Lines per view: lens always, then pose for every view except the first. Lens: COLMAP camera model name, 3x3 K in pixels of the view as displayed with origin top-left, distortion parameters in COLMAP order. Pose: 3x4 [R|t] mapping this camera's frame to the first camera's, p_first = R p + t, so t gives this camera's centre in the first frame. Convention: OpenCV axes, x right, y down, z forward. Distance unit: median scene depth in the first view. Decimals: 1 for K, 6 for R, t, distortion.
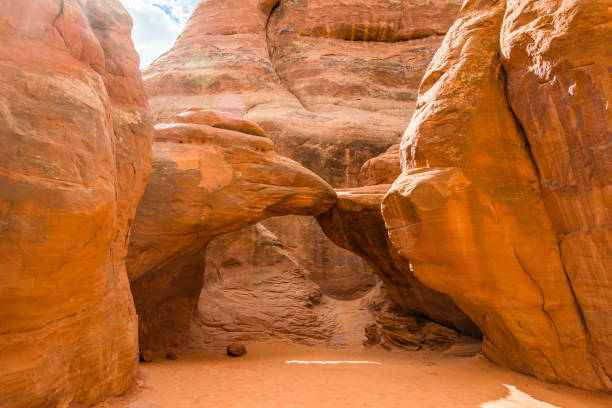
lens RADIAL K [[667.5, 0, 305.9], [0, 667.5, 196.9], [0, 0, 1]] dist [0.181696, 0.009019]
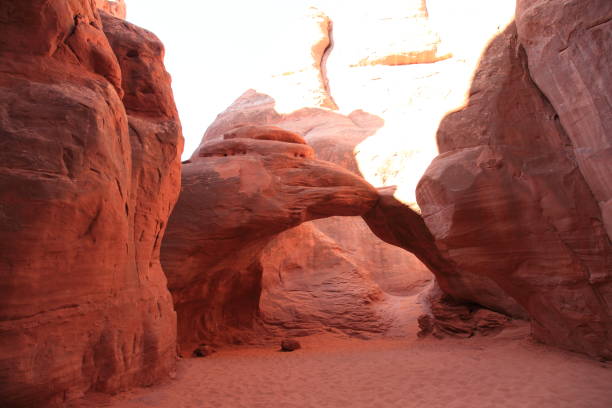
lens RADIAL K [[511.5, 0, 306.0], [0, 511.5, 204.0], [0, 0, 1]] dist [-0.143048, 0.145226]
pose [[0.975093, -0.091780, -0.201916, 0.100680], [0.079444, 0.994491, -0.068390, 0.063606], [0.207080, 0.050646, 0.977012, 0.221075]]
